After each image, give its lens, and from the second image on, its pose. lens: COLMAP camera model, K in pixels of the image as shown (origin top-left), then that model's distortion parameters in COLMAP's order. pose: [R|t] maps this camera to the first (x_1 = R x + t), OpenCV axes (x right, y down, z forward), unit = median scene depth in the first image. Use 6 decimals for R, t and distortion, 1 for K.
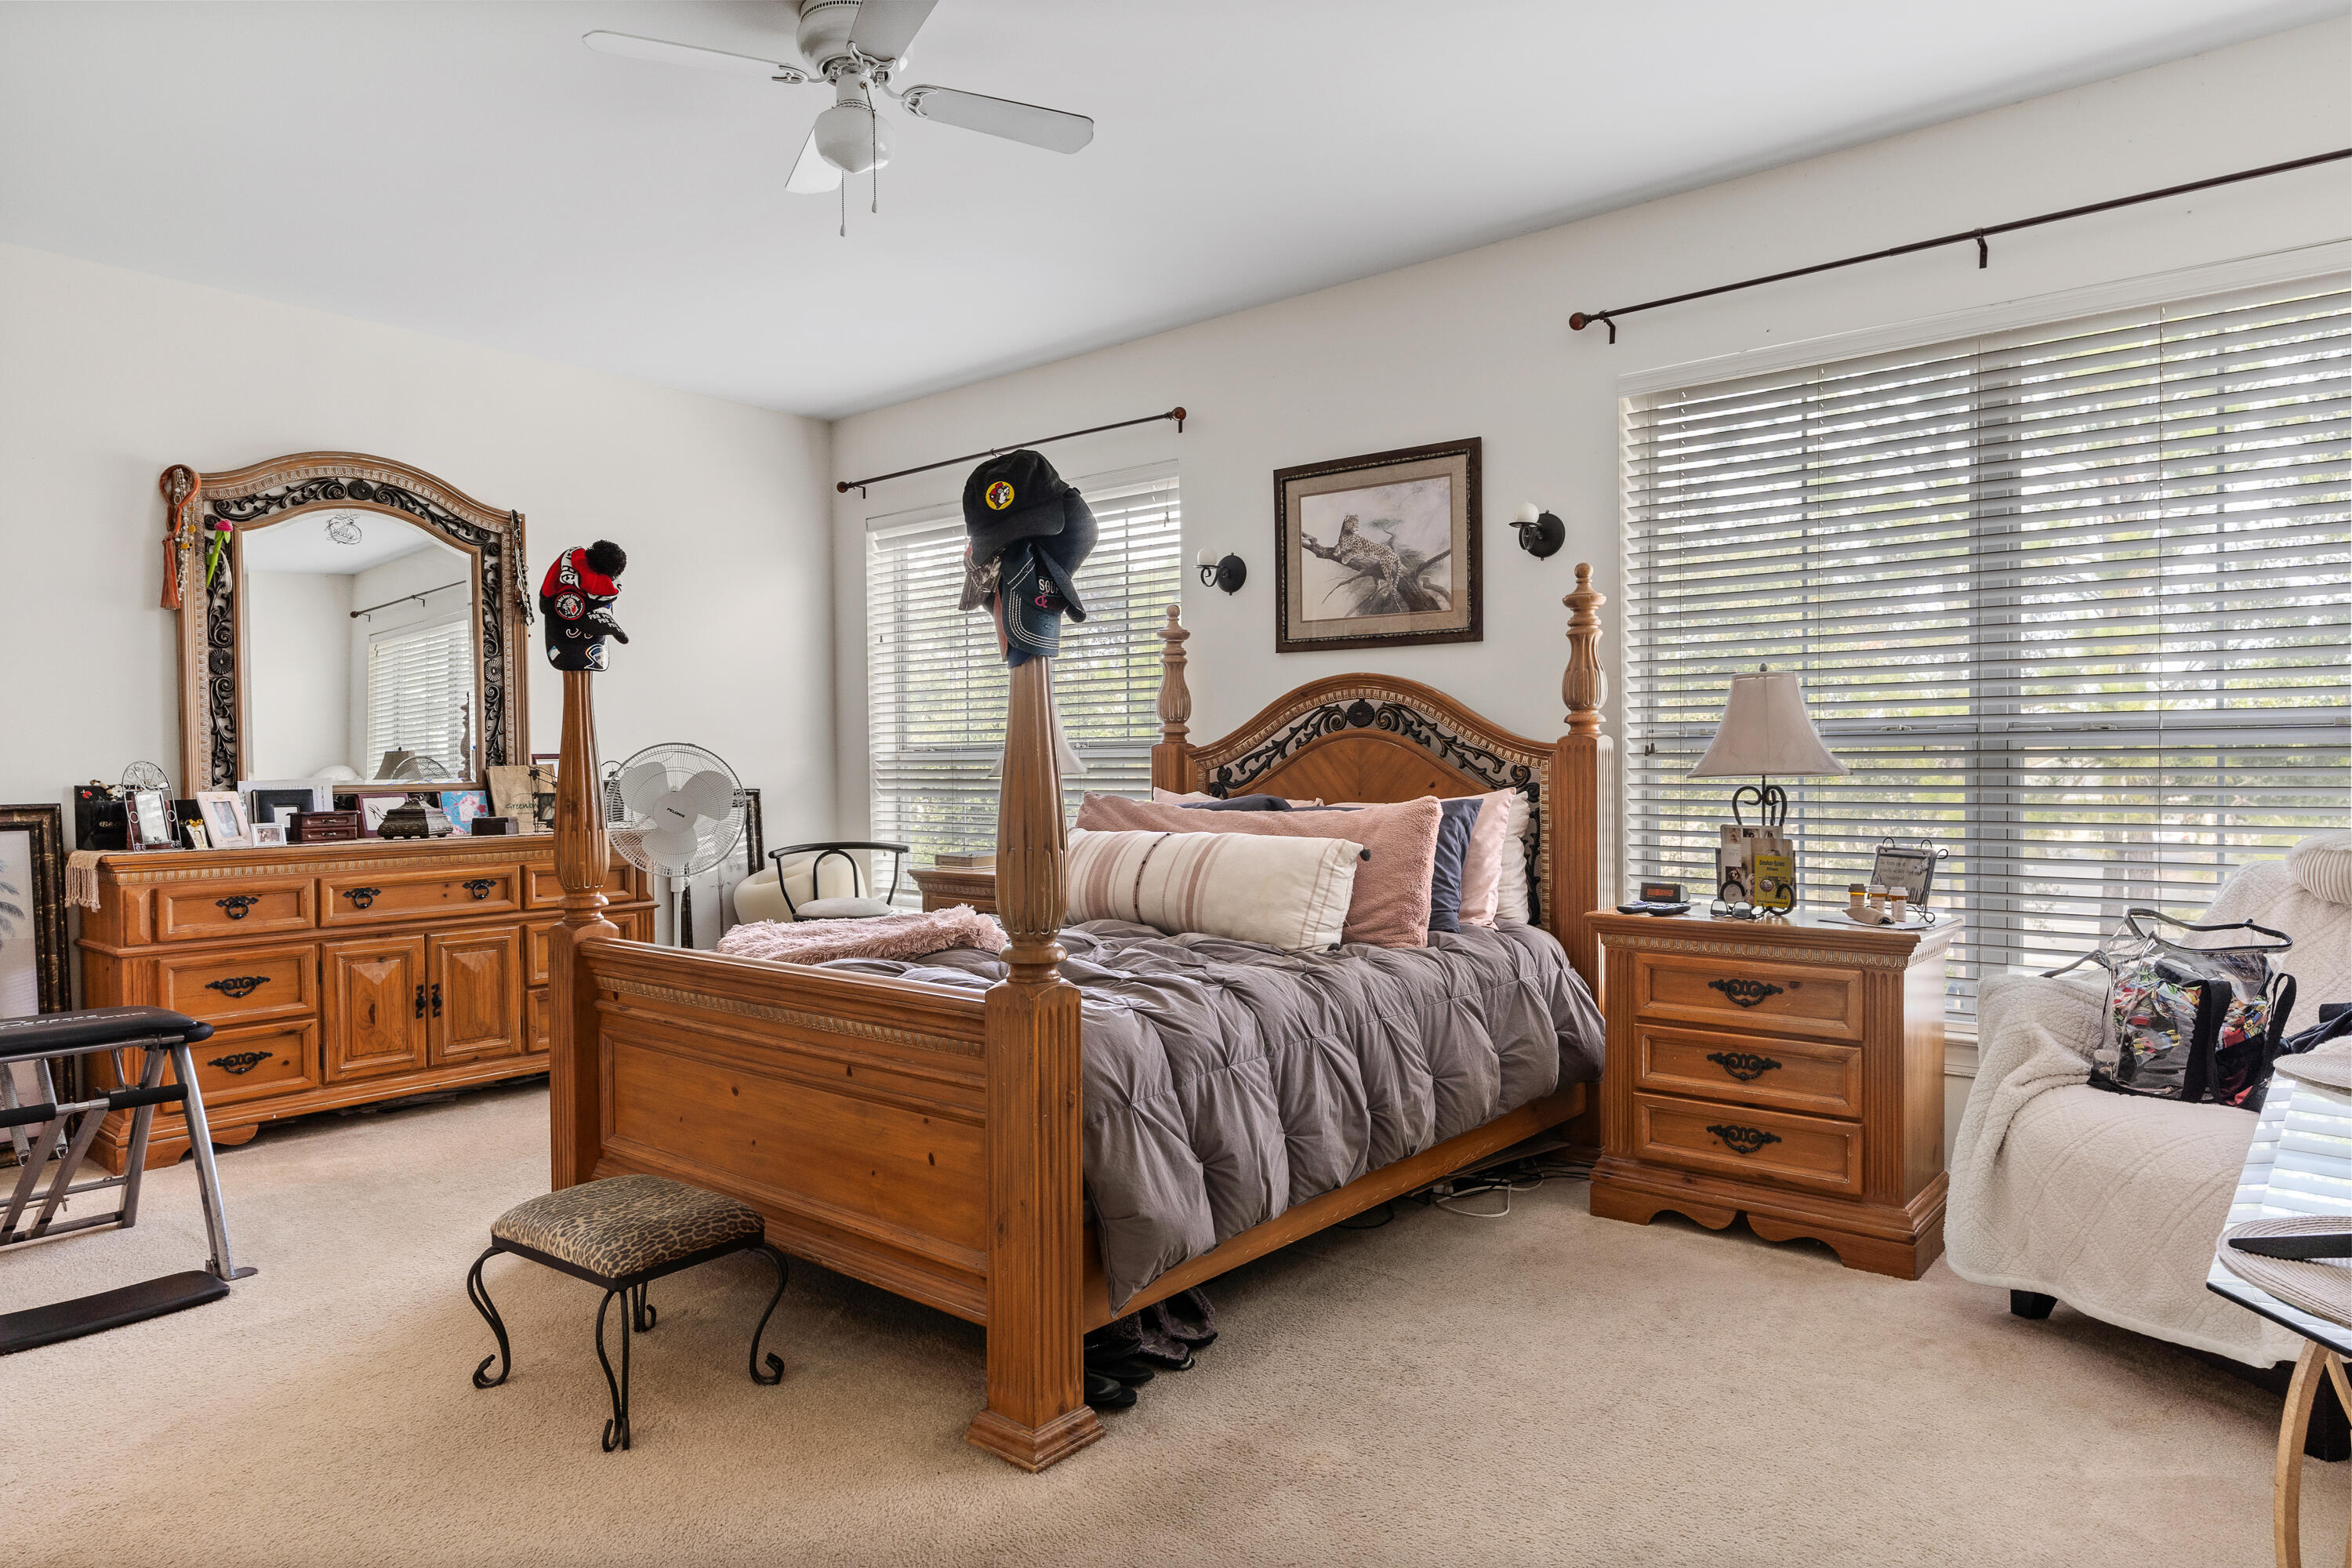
lens RADIAL K [[1431.2, 0, 1145.1], [0, 1431.2, 793.7], [0, 0, 1]] dist [-0.001206, 0.000306]
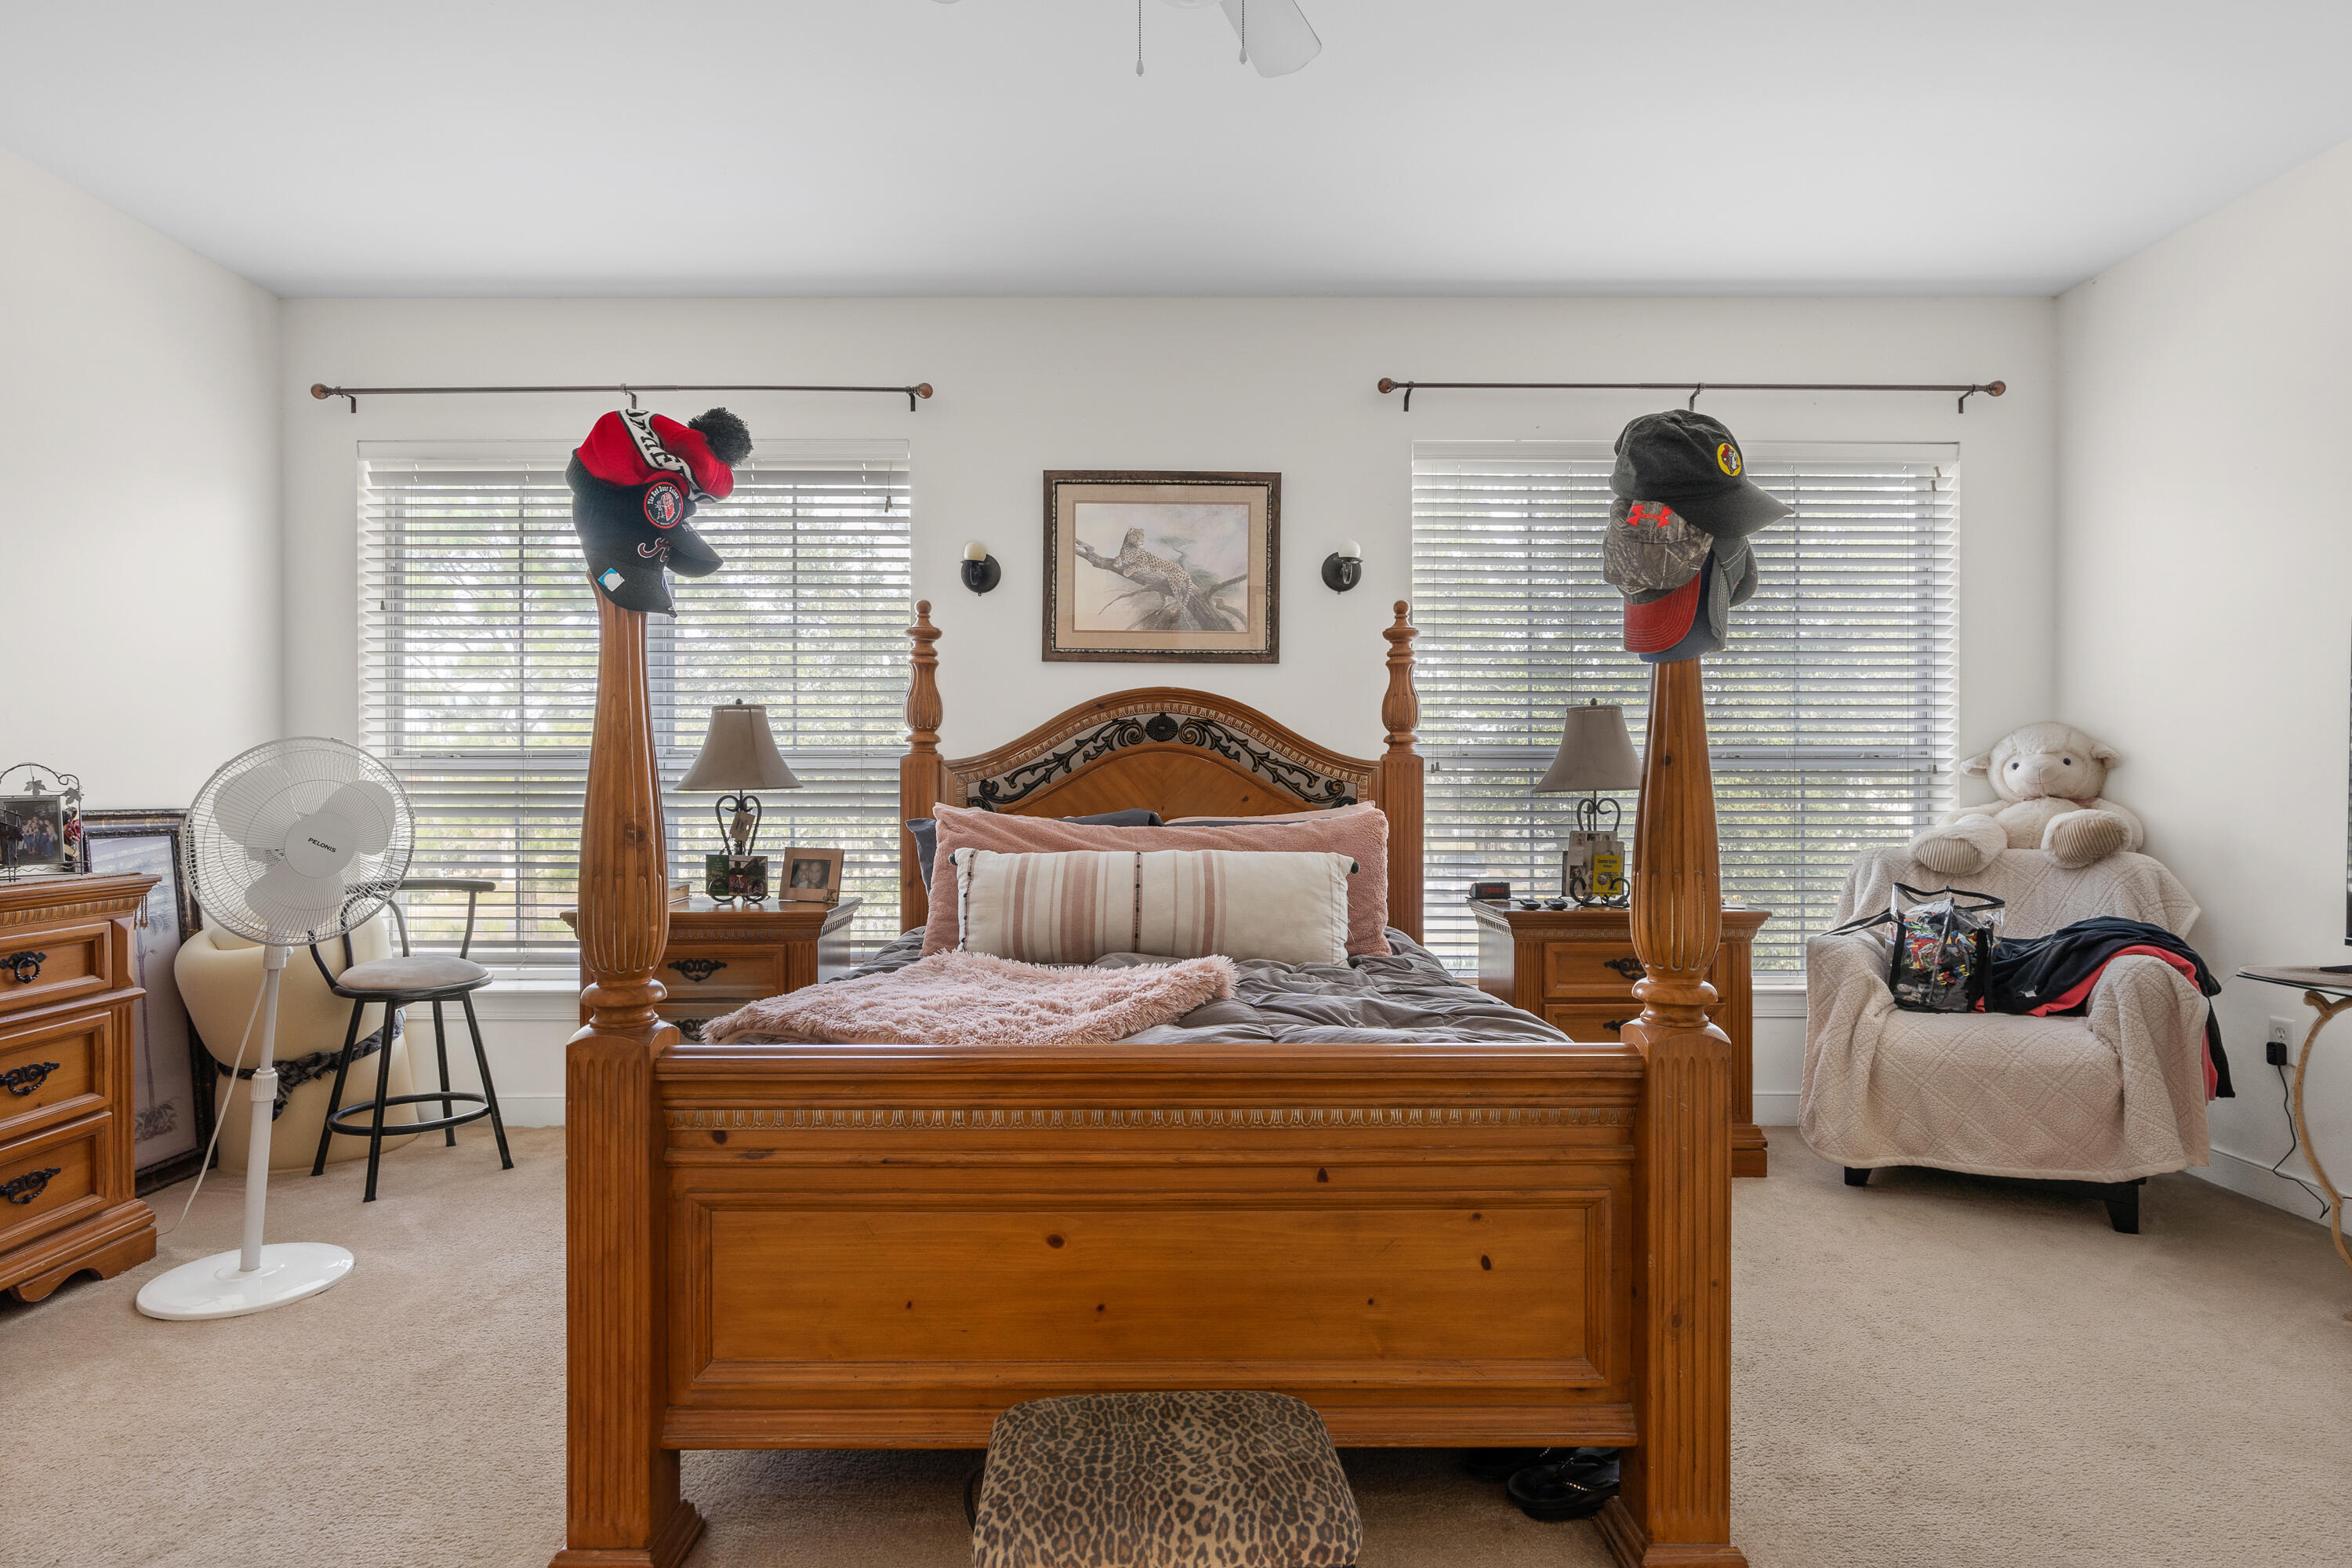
lens RADIAL K [[1270.0, 0, 1167.3], [0, 1270.0, 787.3], [0, 0, 1]] dist [-0.004874, 0.000249]
pose [[0.751718, 0.003525, 0.659475, -0.439104], [0.007730, 0.999870, -0.014155, -0.001802], [-0.659440, 0.015738, 0.751593, 0.336307]]
